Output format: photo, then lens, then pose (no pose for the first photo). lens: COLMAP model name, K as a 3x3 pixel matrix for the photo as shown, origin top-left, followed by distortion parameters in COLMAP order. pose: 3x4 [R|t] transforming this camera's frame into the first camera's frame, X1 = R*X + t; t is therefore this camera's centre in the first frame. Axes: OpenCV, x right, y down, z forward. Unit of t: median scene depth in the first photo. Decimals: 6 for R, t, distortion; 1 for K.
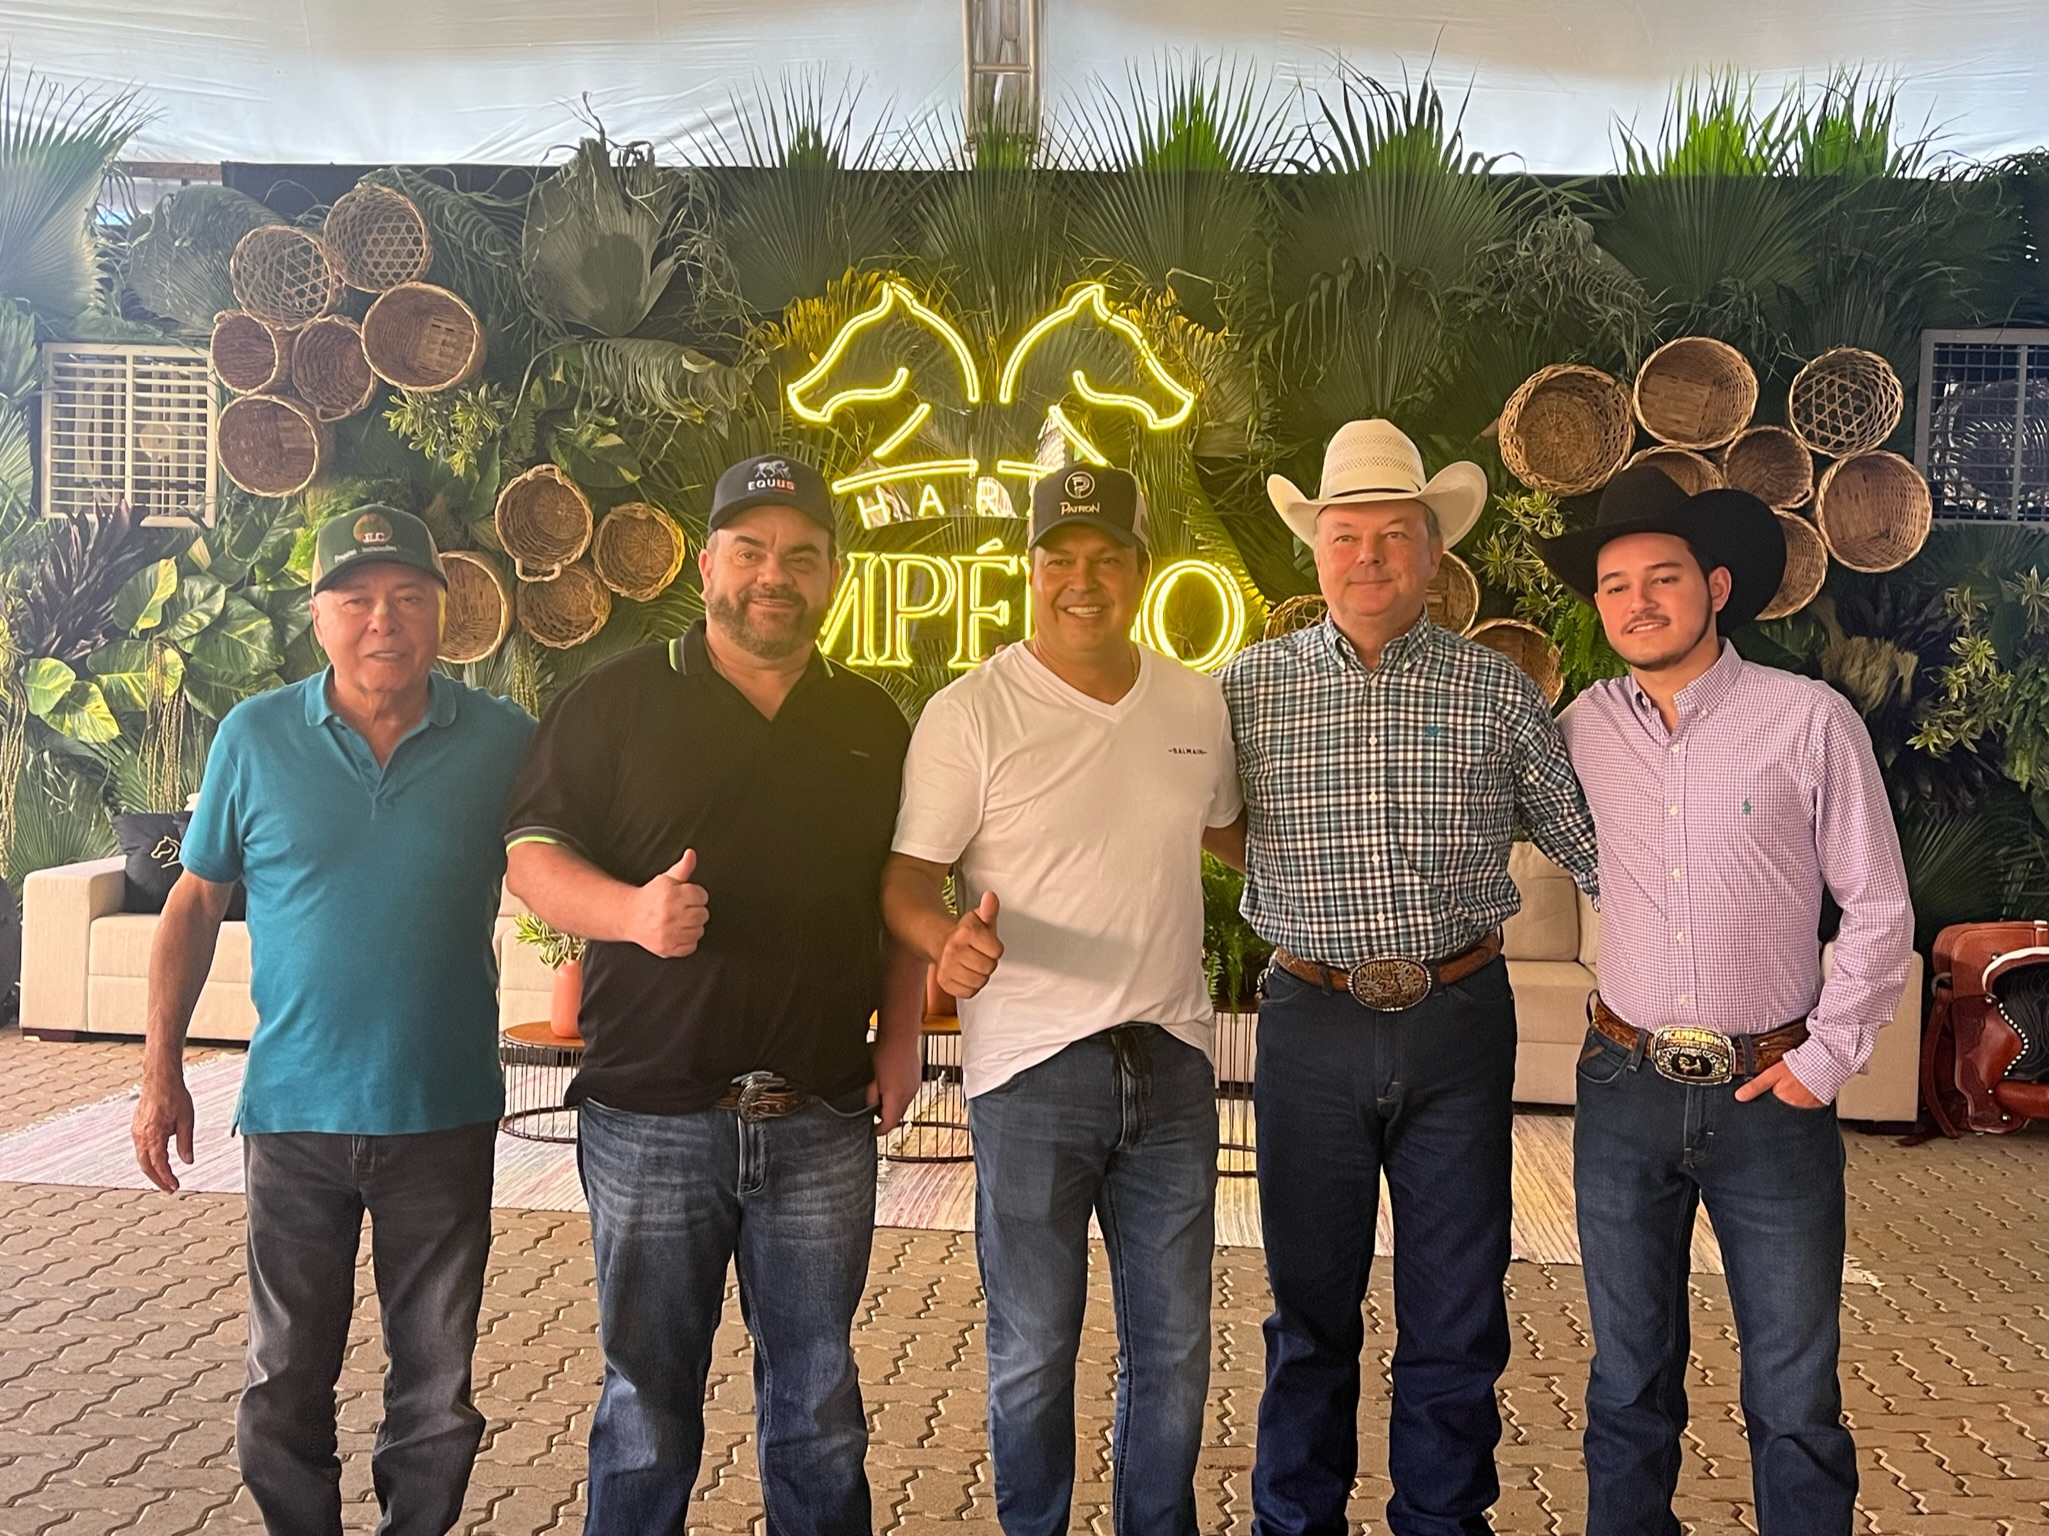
lens RADIAL K [[2214.6, 0, 1014.2], [0, 2214.6, 792.1], [0, 0, 1]] dist [0.055400, 0.000000]
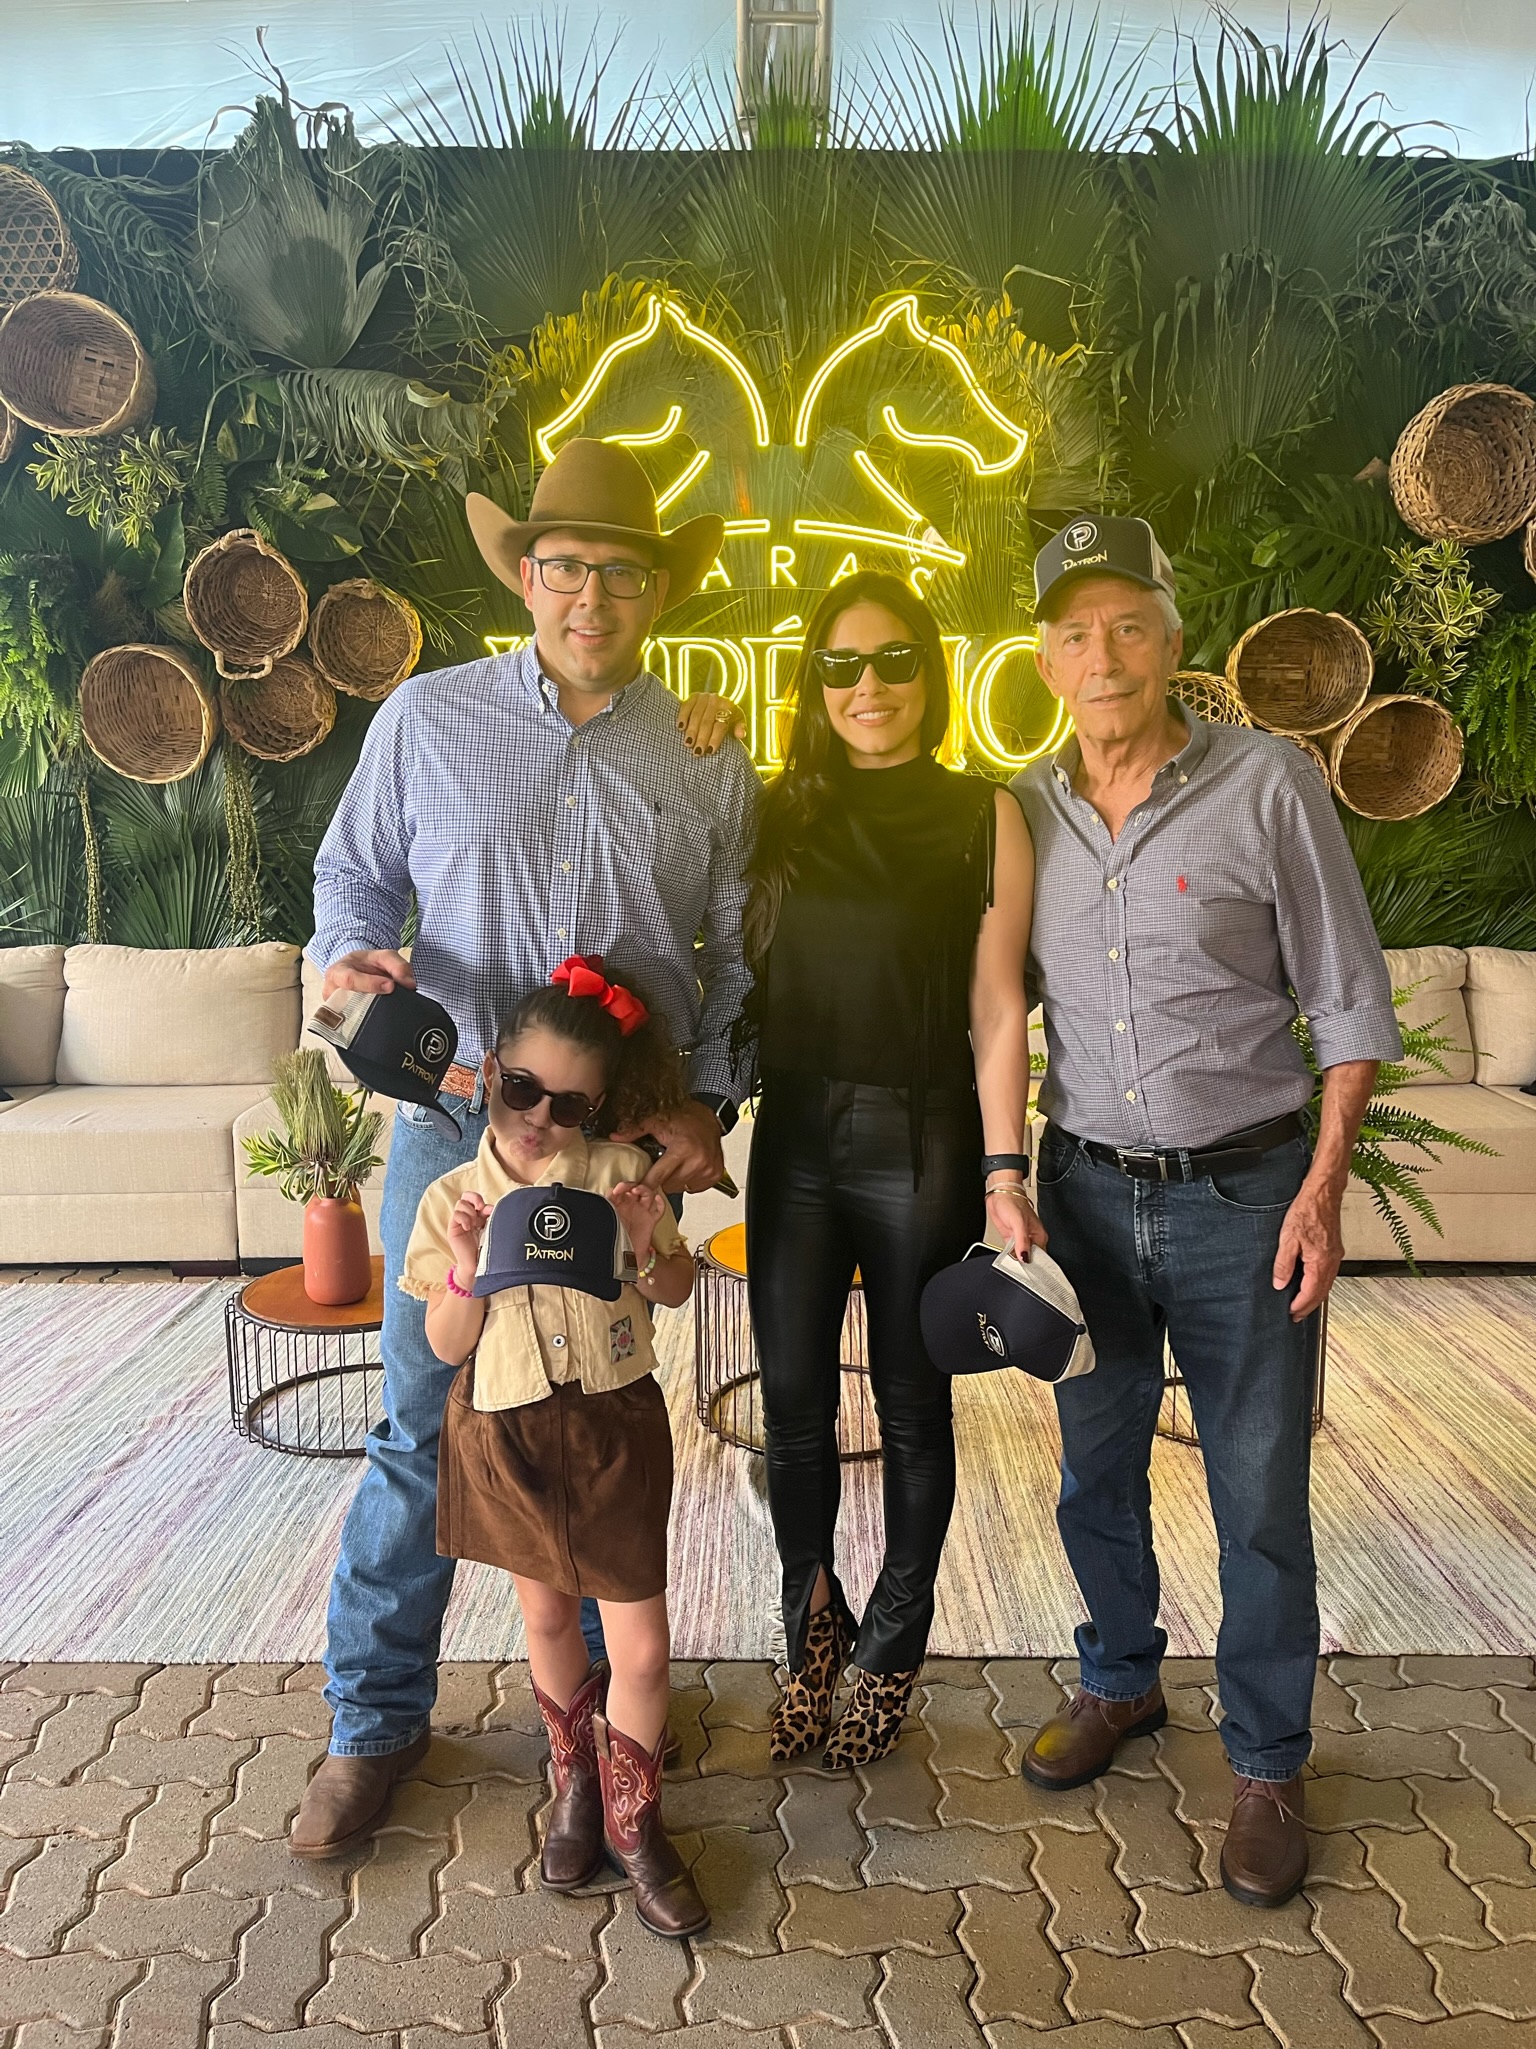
lens RADIAL K [[1577.4, 0, 788.1], [0, 1577.4, 1051.0], [0, 0, 1]] dist [0.052857, -0.060831]
pose [[0.994048, -0.047607, 0.097990, -0.079080], [0.035257, 0.991642, 0.124107, -0.024491], [-0.103079, -0.119914, 0.987419, 0.384731]]
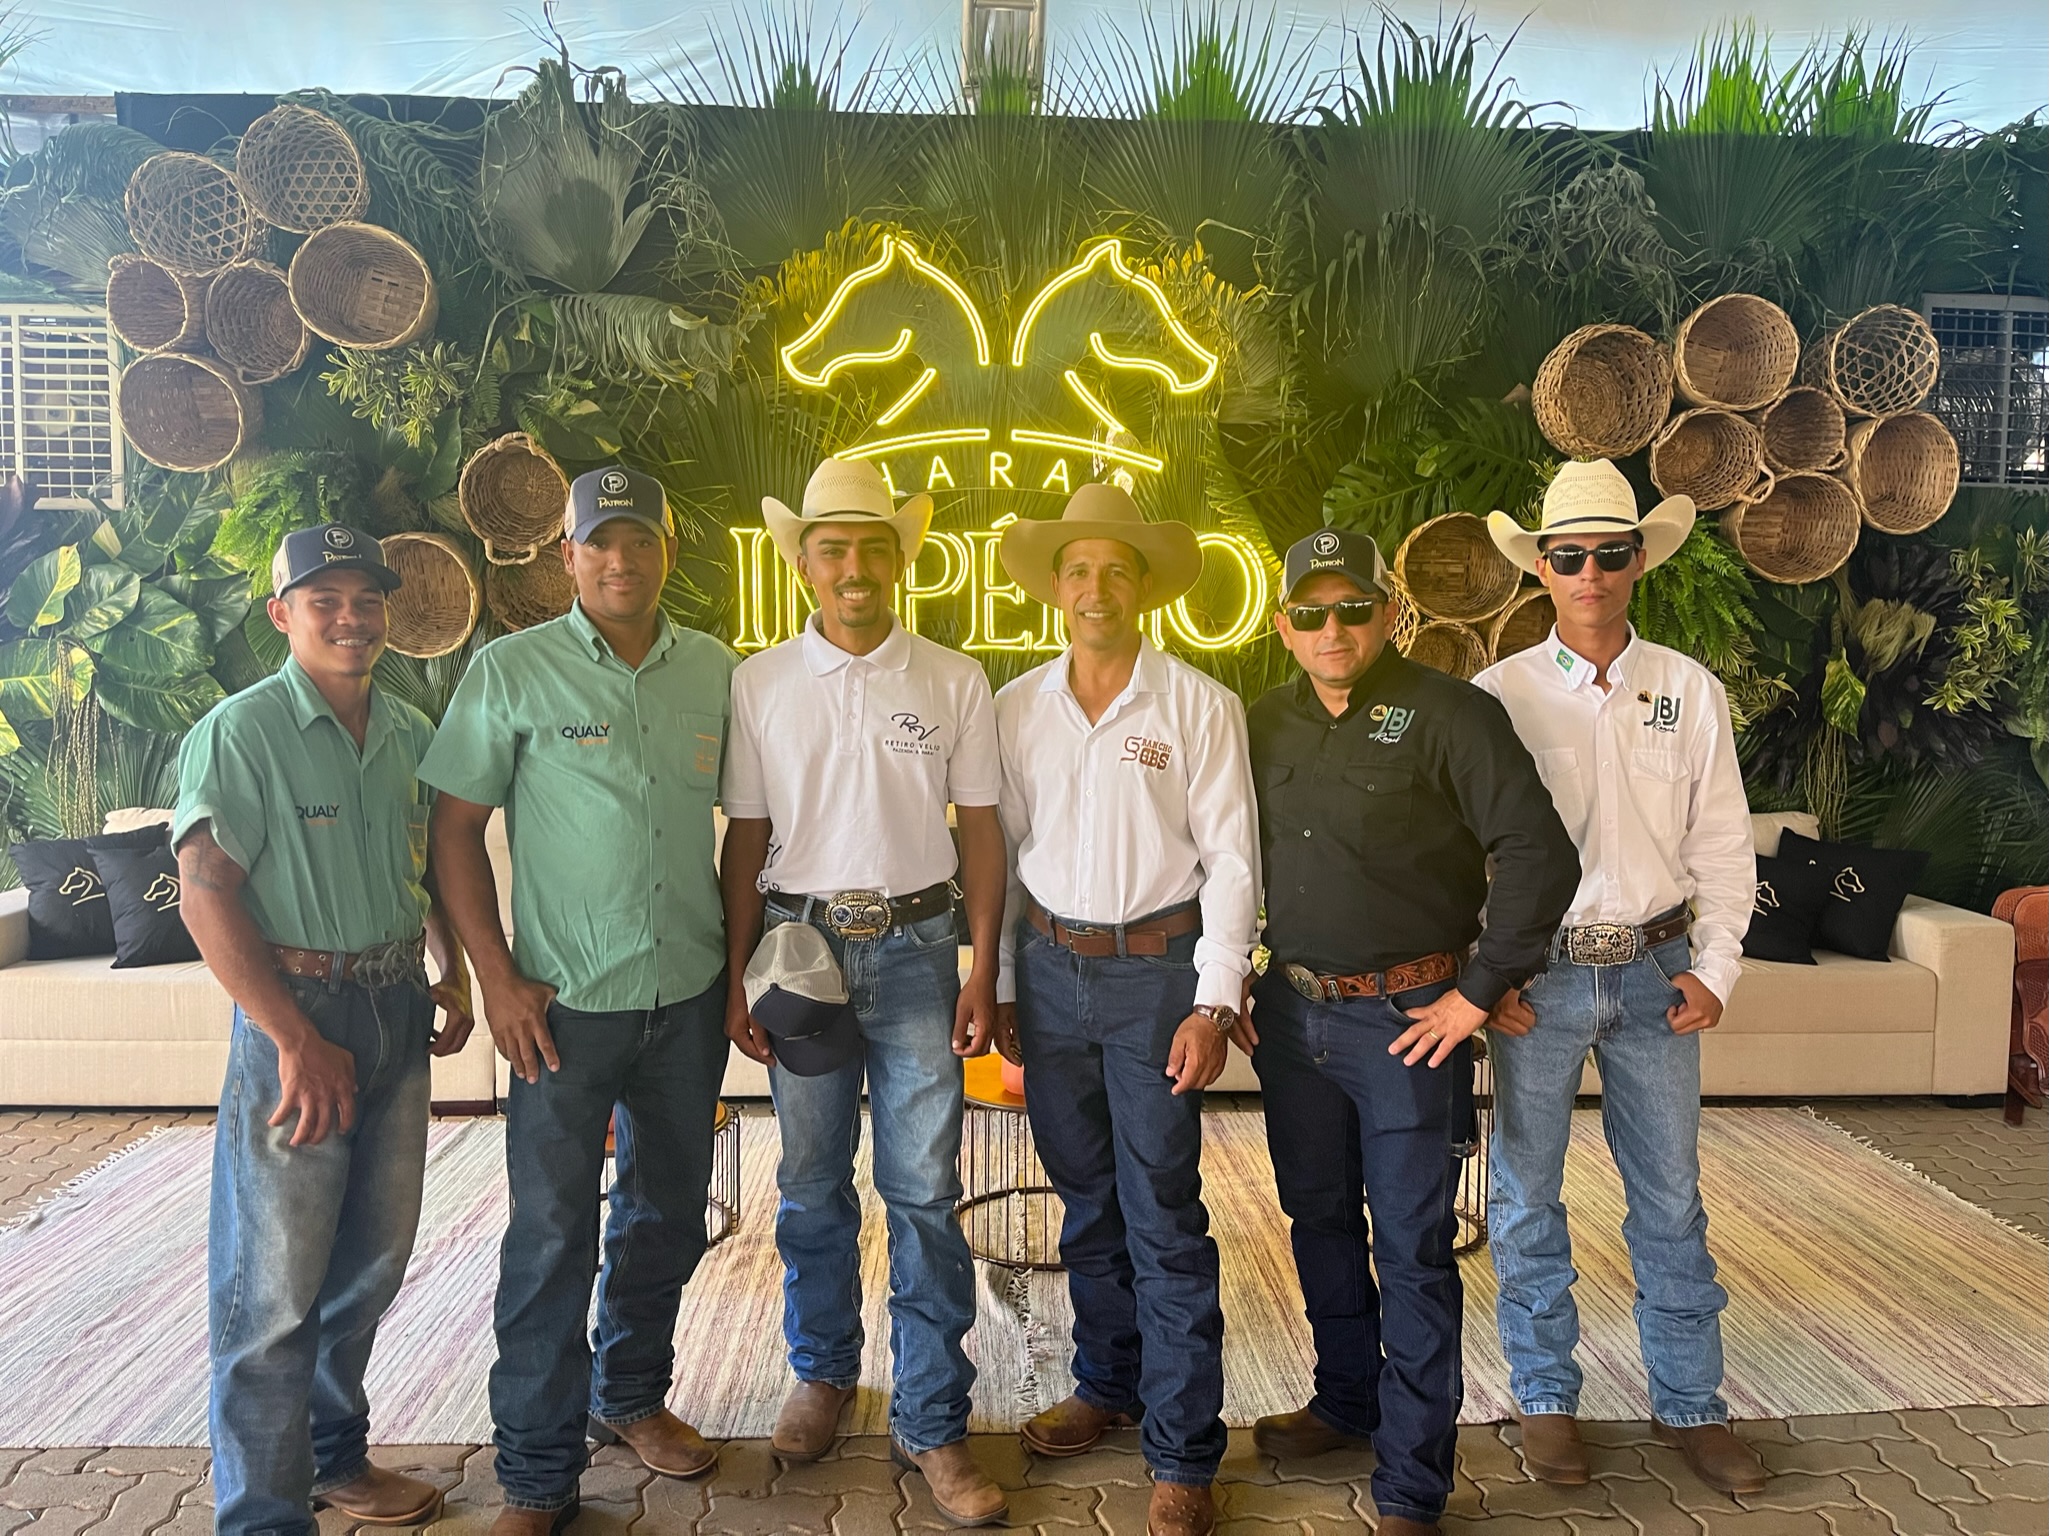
lens RADIAL K [[1577.4, 0, 1043.4], [0, 1577.4, 773.2], [0, 0, 1]] dist [0.052857, -0.060831]
pose [[0.988319, -0.034960, 0.148337, -0.099804], [0.029595, 0.998831, 0.038220, -0.028713], [-0.149500, -0.033384, 0.988198, 0.330617]]
